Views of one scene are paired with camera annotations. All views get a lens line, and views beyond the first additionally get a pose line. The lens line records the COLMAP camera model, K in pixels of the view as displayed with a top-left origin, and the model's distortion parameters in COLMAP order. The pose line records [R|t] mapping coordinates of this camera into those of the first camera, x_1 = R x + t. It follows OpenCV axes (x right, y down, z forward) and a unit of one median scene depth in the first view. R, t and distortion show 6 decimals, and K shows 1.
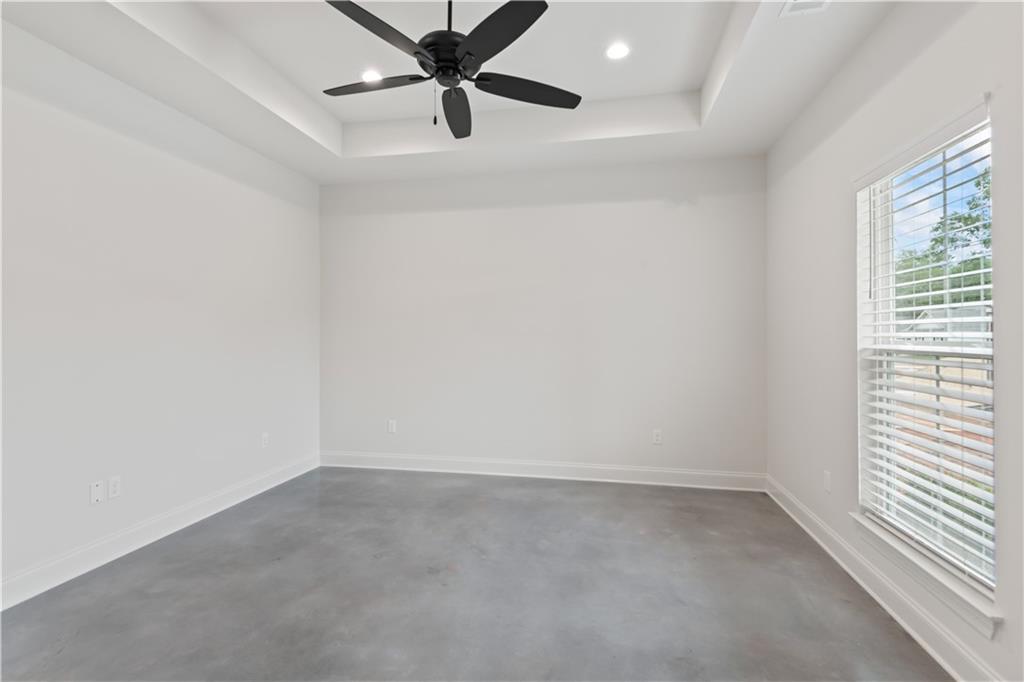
lens RADIAL K [[486.6, 0, 514.1], [0, 486.6, 338.4], [0, 0, 1]] dist [-0.000253, 0.000014]
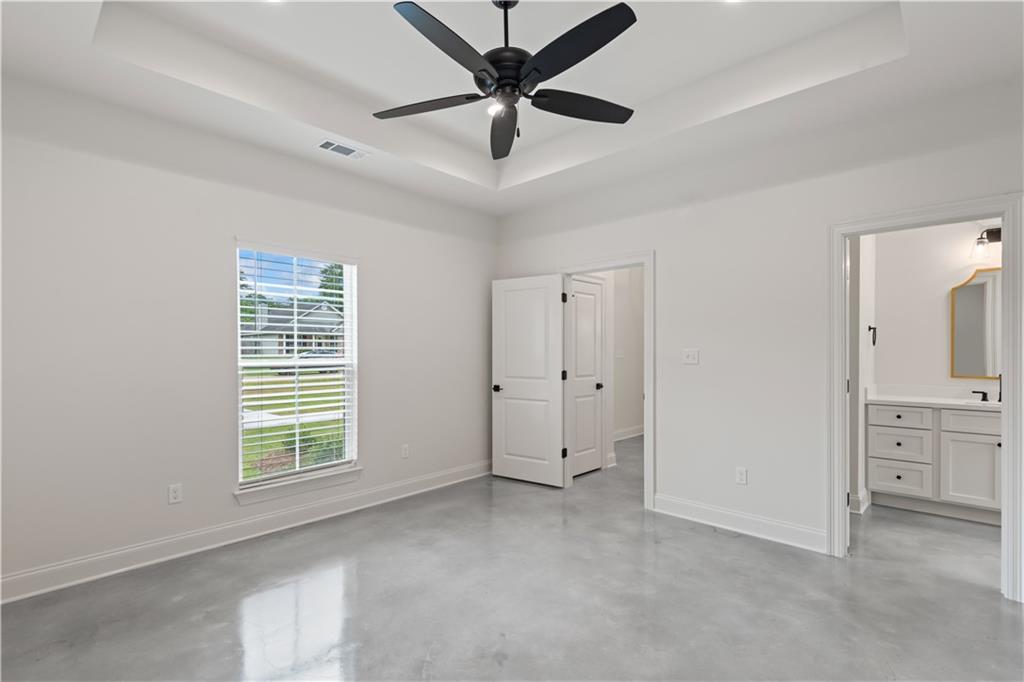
lens RADIAL K [[486.6, 0, 512.2], [0, 486.6, 346.7], [0, 0, 1]] dist [-0.000253, 0.000014]
pose [[-0.848826, 0.002991, 0.528664, -0.607258], [0.002482, 0.999996, -0.001673, -0.027310], [-0.528667, -0.000108, -0.848829, 1.672787]]
